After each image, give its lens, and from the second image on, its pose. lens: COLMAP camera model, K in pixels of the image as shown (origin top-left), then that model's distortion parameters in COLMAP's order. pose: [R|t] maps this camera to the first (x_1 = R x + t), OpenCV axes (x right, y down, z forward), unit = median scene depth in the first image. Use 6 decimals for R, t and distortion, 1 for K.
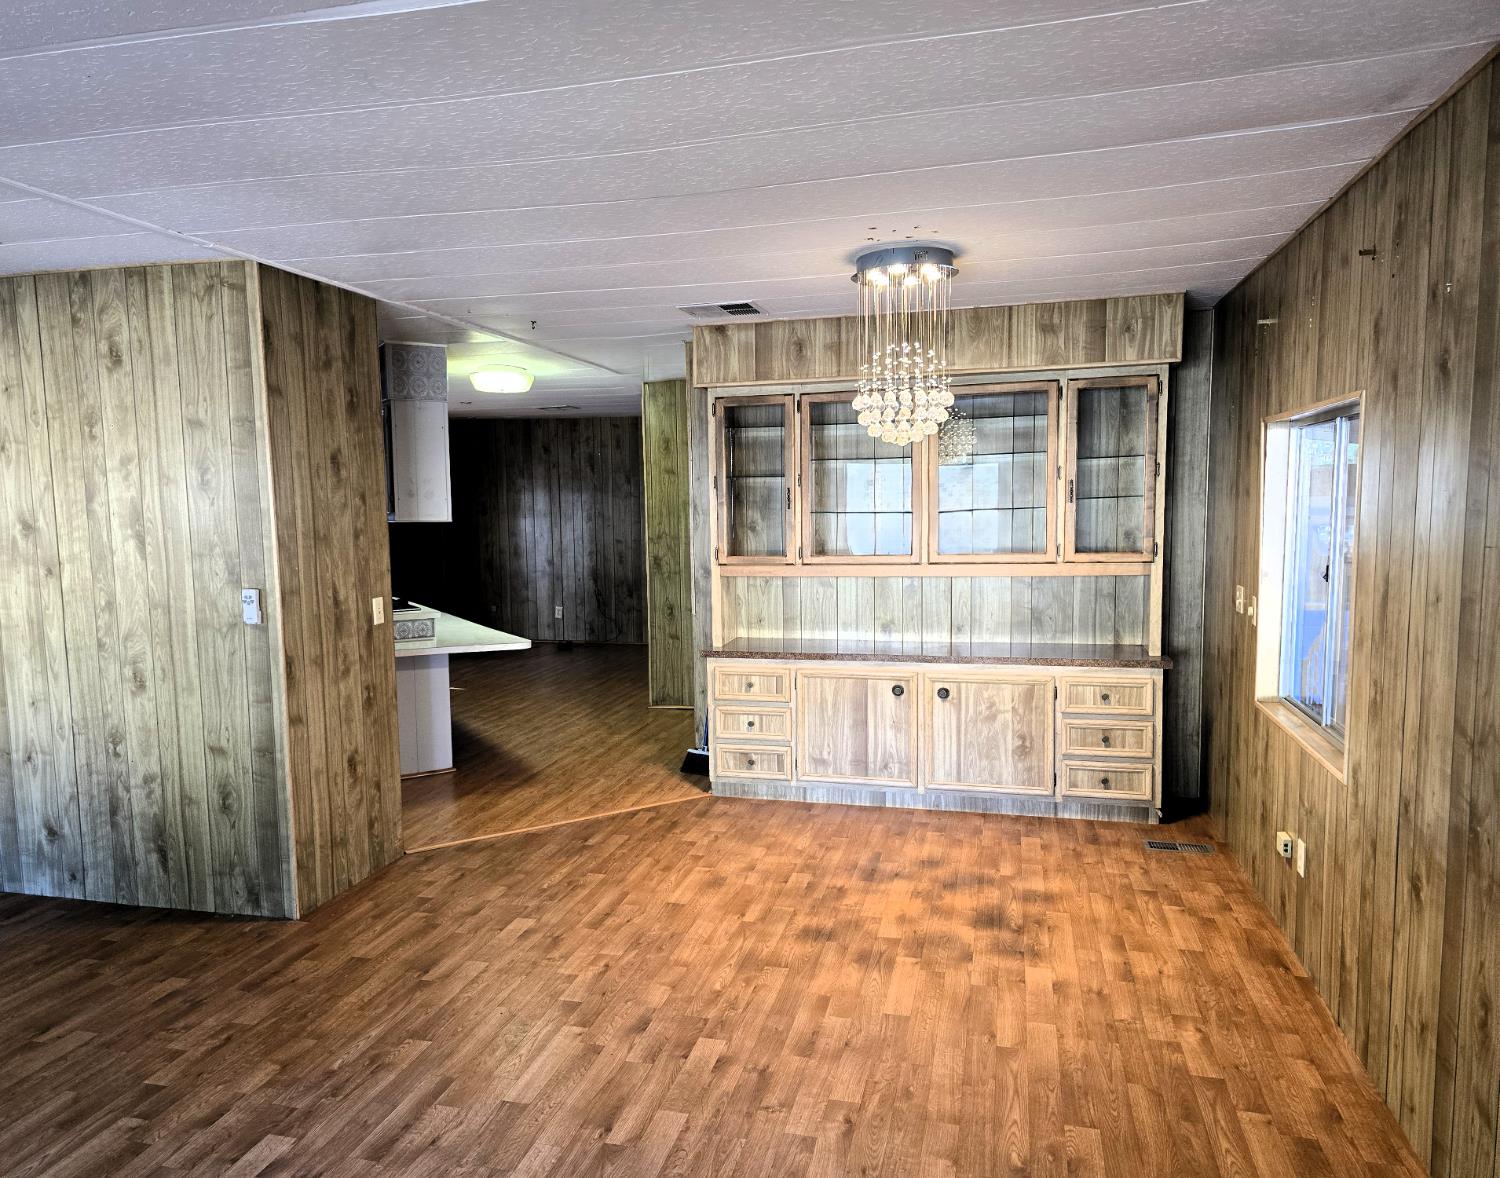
lens RADIAL K [[1065.5, 0, 765.1], [0, 1065.5, 601.0], [0, 0, 1]] dist [0.057733, -0.044040]
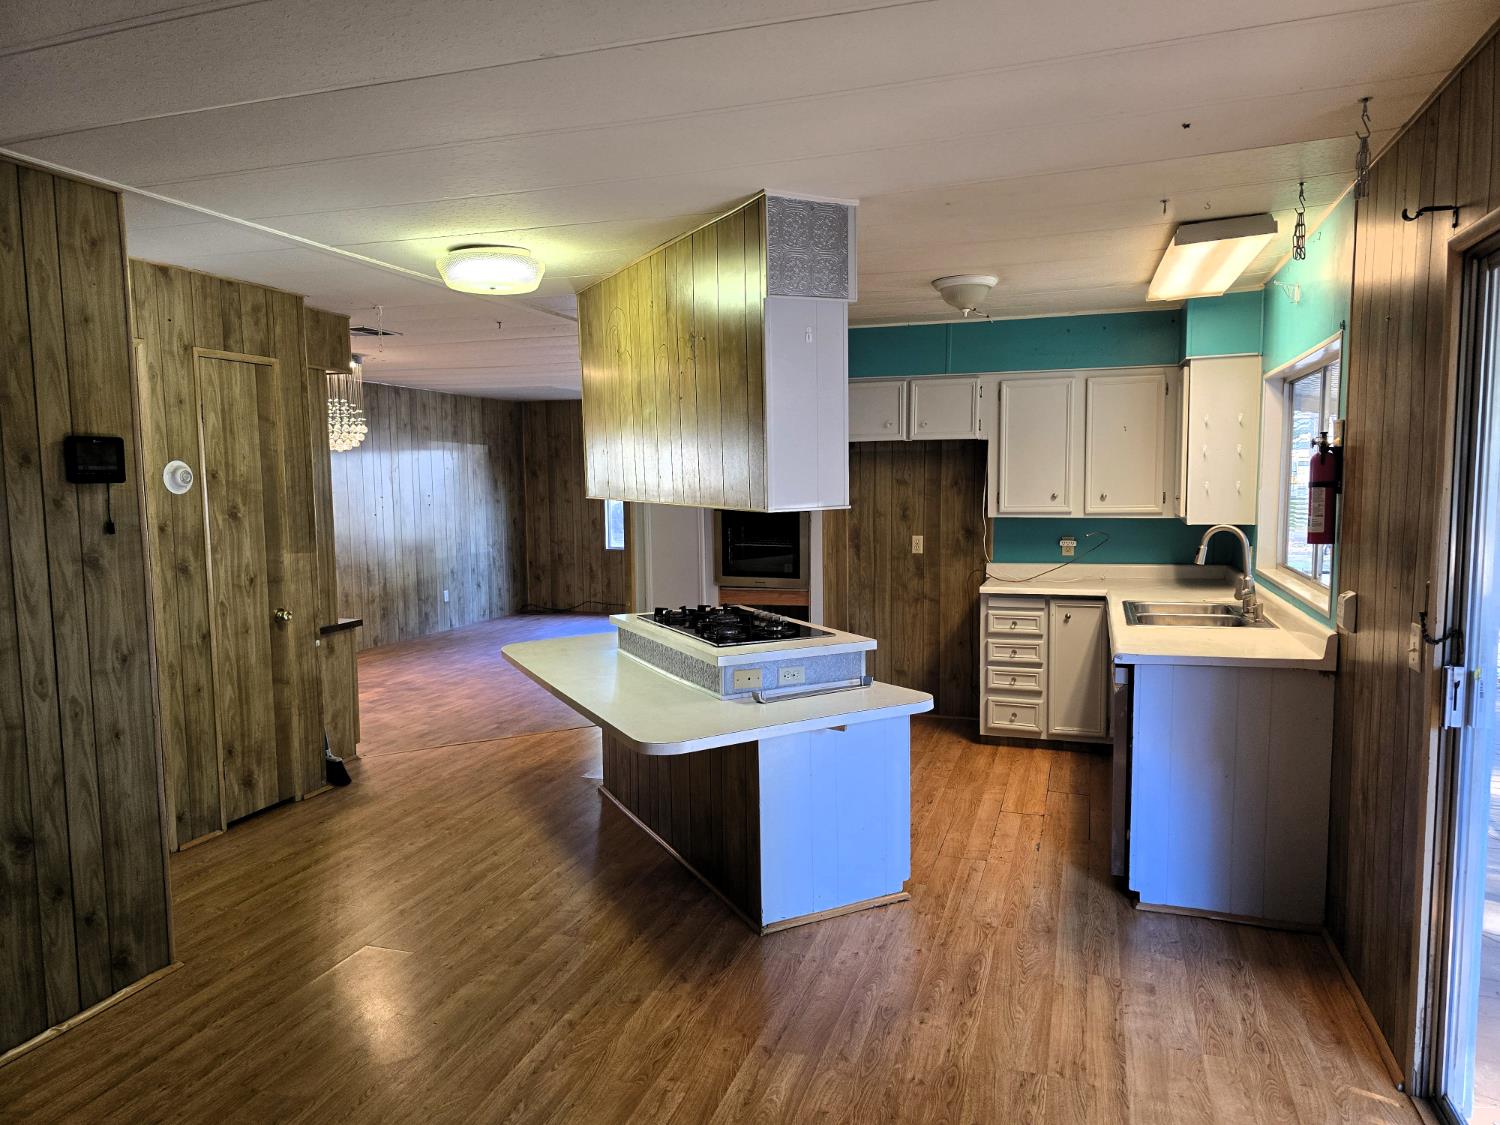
lens RADIAL K [[1000.2, 0, 747.0], [0, 1000.2, 564.7], [0, 0, 1]] dist [0.071165, -0.060460]
pose [[-0.995045, 0.016361, 0.098070, -1.190325], [0.034276, 0.982350, 0.183883, -0.391193], [-0.093331, 0.186334, -0.978043, 4.252178]]
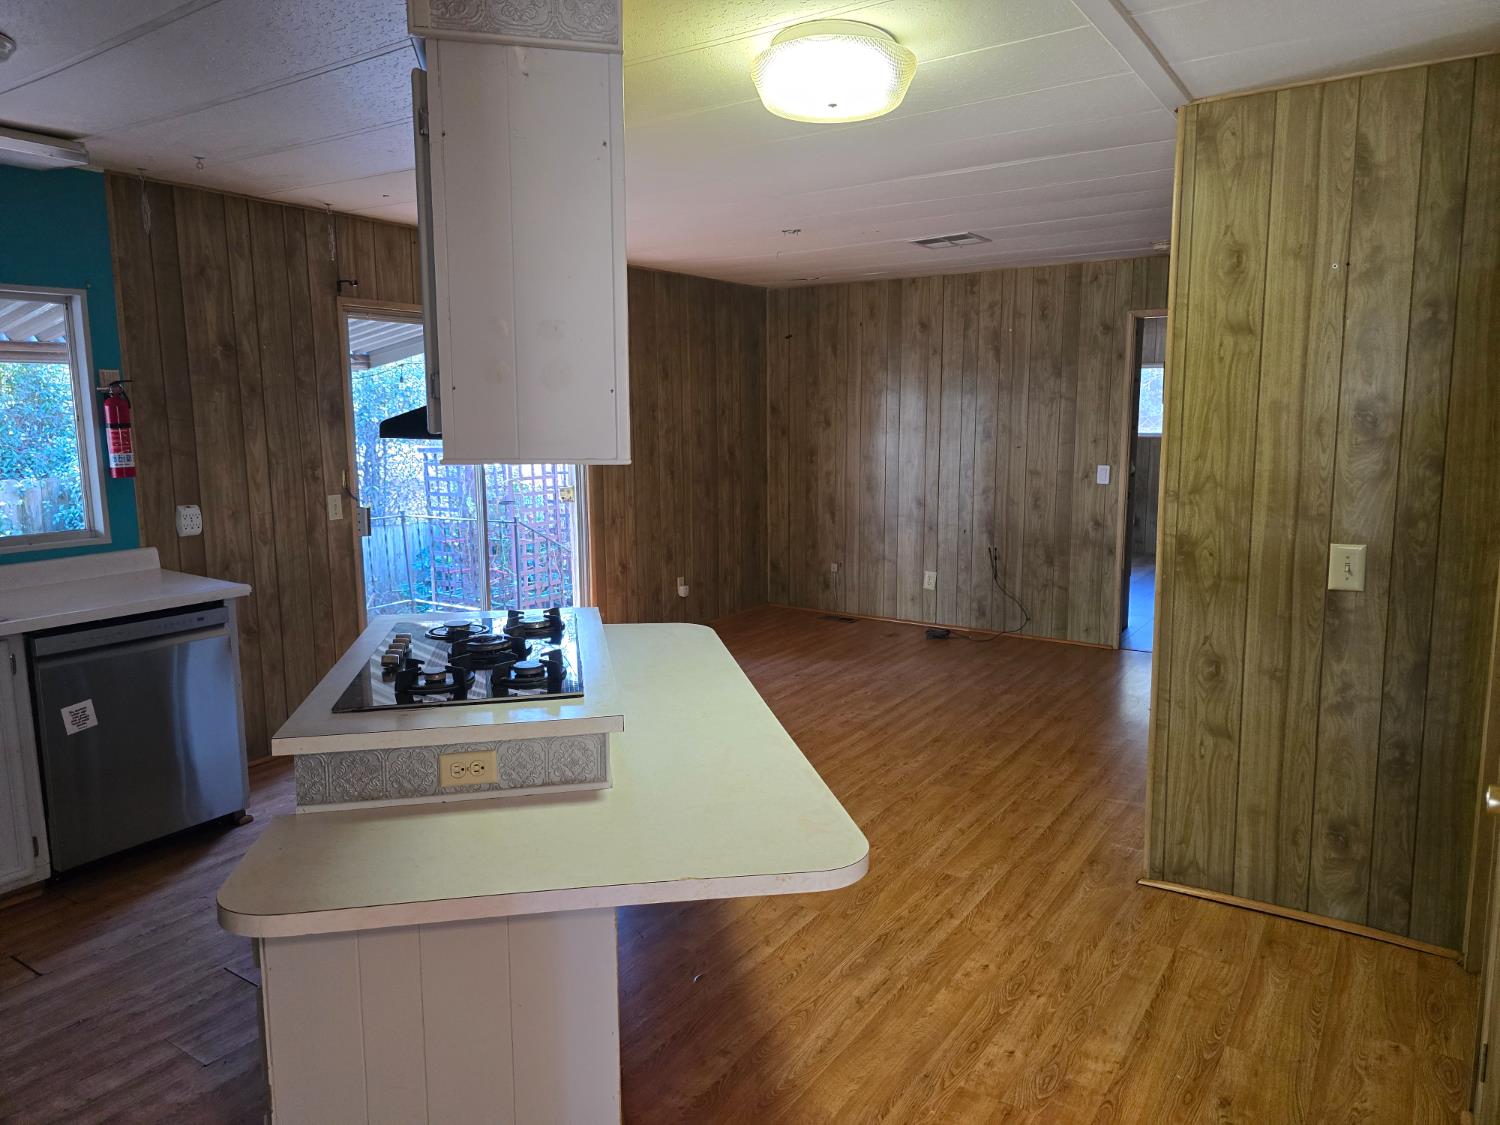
lens RADIAL K [[1000.2, 0, 741.4], [0, 1000.2, 548.1], [0, 0, 1]] dist [0.071165, -0.060460]
pose [[0.932938, 0.054820, -0.355840, -0.383369], [-0.039994, 0.998003, 0.048895, -0.153996], [0.357809, -0.031384, 0.933267, 1.776664]]
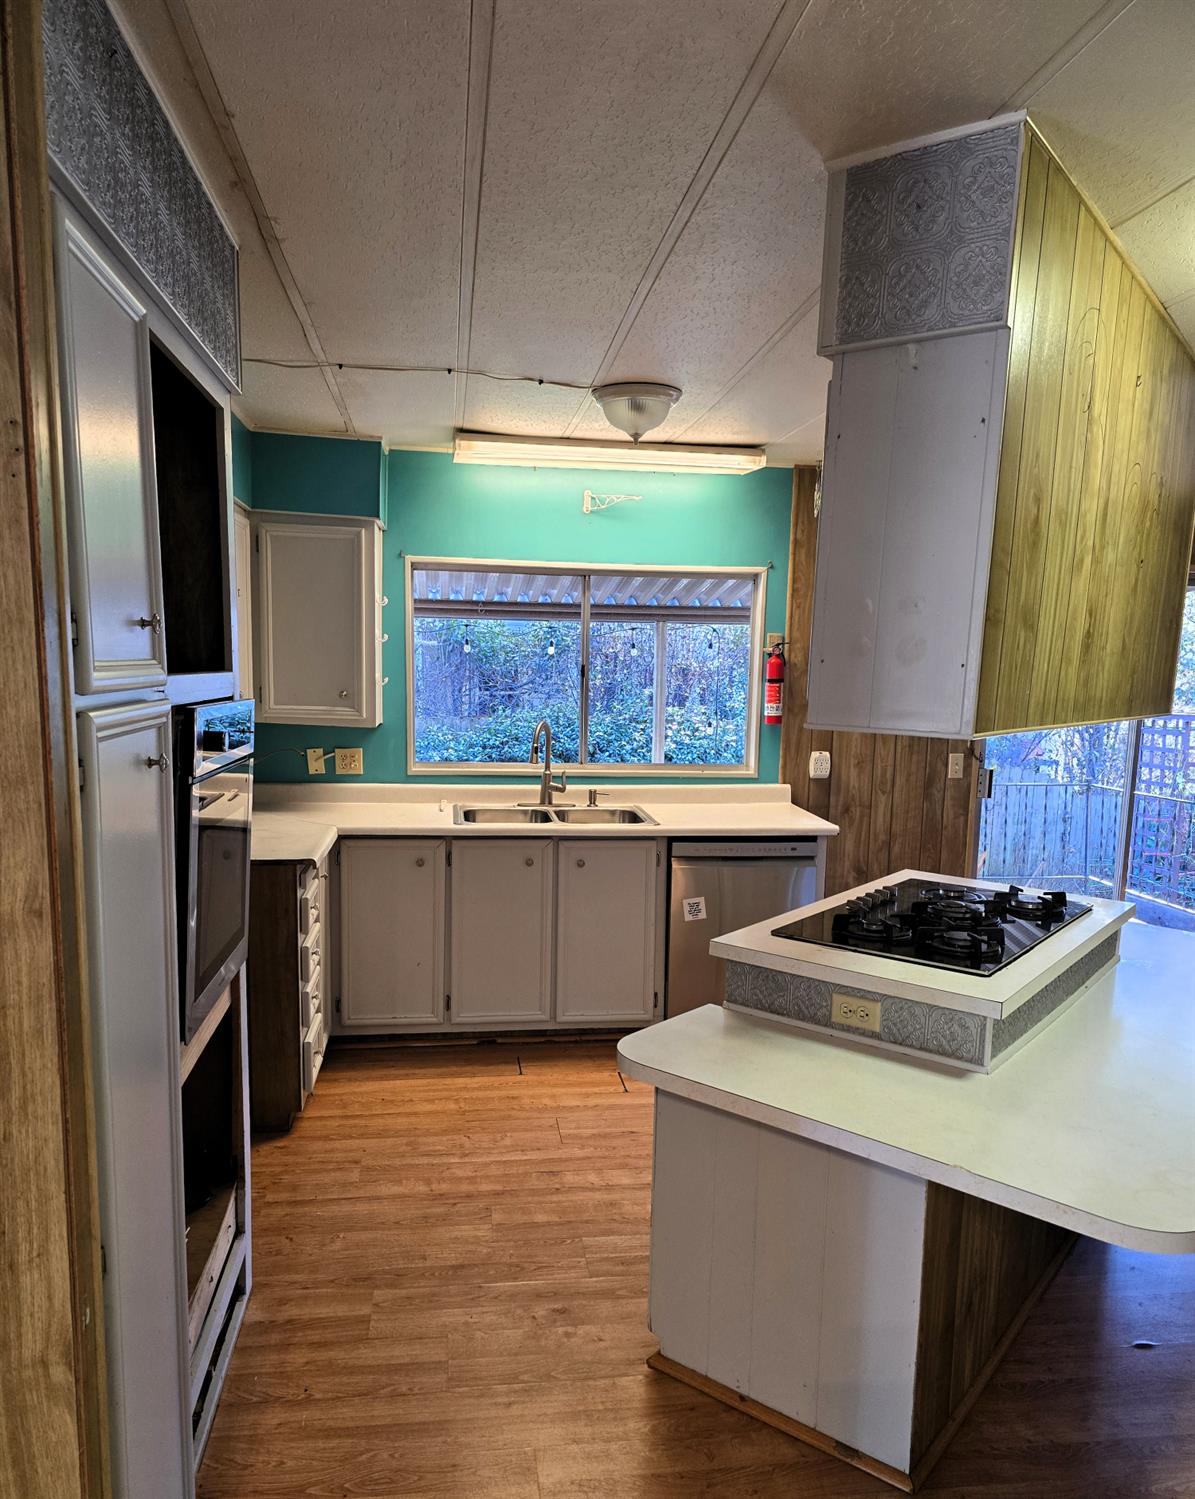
lens RADIAL K [[1064.8, 0, 598.9], [0, 1064.8, 809.3], [0, 0, 1]] dist [0.057733, -0.044040]
pose [[0.354672, 0.151718, -0.922599, -0.117359], [-0.118538, 0.986081, 0.116588, -0.182745], [0.927446, 0.068012, 0.367720, 1.892716]]
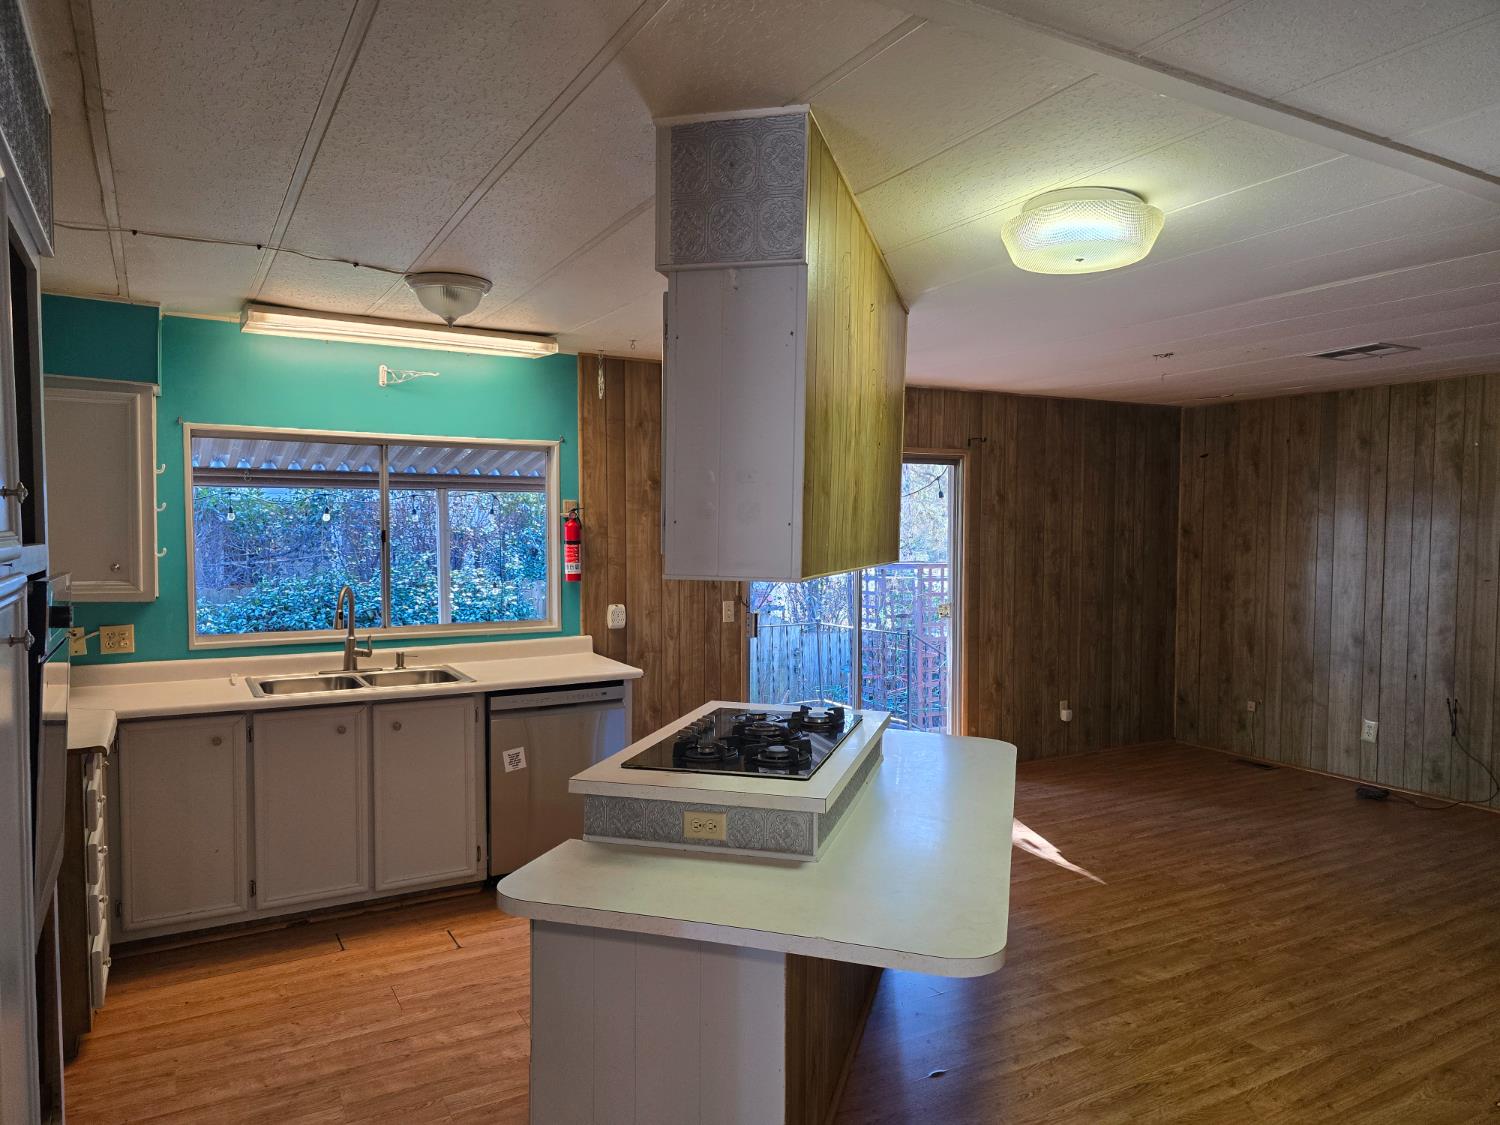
lens RADIAL K [[1000.2, 0, 747.7], [0, 1000.2, 574.3], [0, 0, 1]] dist [0.071165, -0.060460]
pose [[0.677629, 0.049220, -0.733755, -0.118654], [-0.084746, 0.996337, -0.011429, -0.168580], [0.730505, 0.069927, 0.679318, 1.787618]]
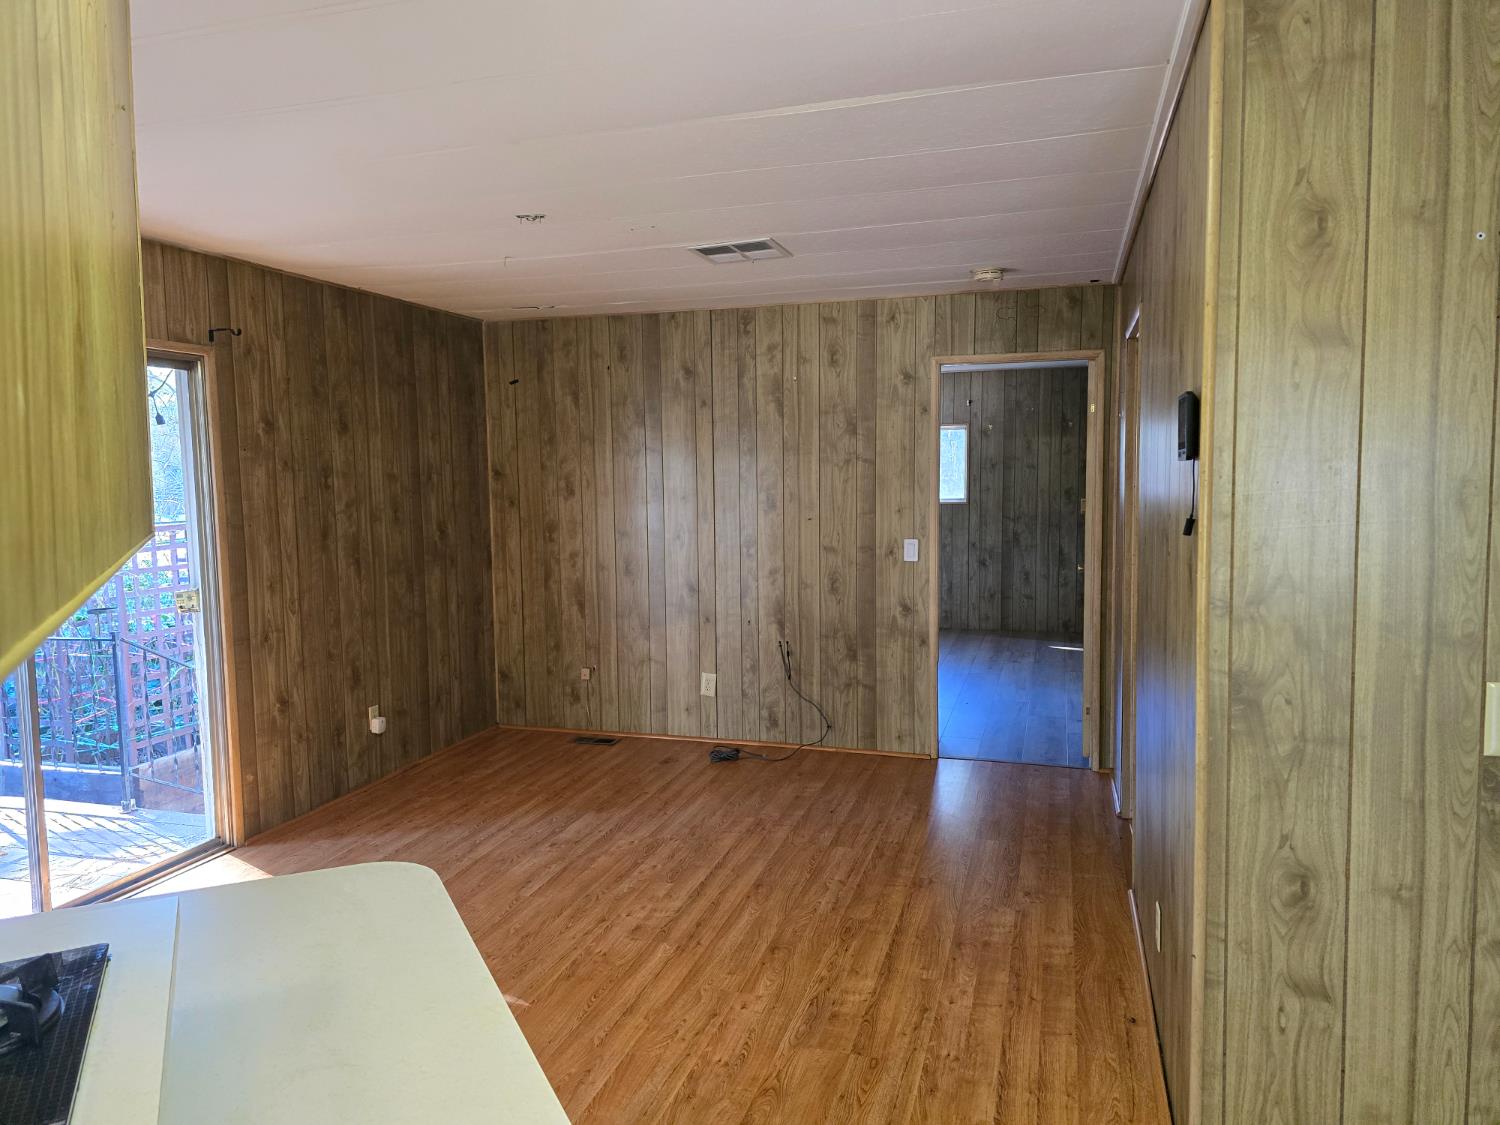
lens RADIAL K [[1000.2, 0, 748.9], [0, 1000.2, 556.1], [0, 0, 1]] dist [0.071165, -0.060460]
pose [[0.997453, 0.004943, -0.071152, -0.630764], [-0.006047, 0.999865, -0.015303, -0.202619], [0.071066, 0.015694, 0.997348, 2.330114]]
